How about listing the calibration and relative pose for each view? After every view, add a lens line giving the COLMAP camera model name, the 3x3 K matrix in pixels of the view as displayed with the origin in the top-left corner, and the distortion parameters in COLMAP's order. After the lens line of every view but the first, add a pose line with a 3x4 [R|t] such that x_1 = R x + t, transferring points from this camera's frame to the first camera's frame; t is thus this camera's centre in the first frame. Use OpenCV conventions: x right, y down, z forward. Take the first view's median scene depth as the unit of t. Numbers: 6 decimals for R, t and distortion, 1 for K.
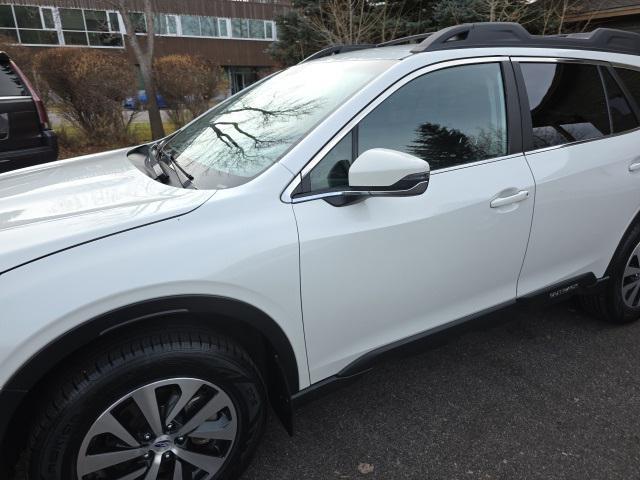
lens RADIAL K [[432.4, 0, 316.9], [0, 432.4, 243.1], [0, 0, 1]] dist [0.027235, -0.017704]
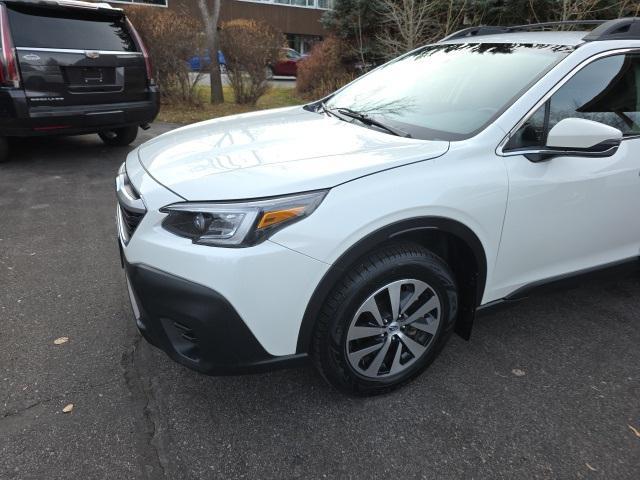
lens RADIAL K [[432.4, 0, 322.0], [0, 432.4, 241.6], [0, 0, 1]] dist [0.027235, -0.017704]
pose [[0.996204, 0.080845, -0.032291, -0.447212], [-0.079004, 0.995373, 0.054693, 0.110917], [0.036564, -0.051934, 0.997981, -0.270398]]
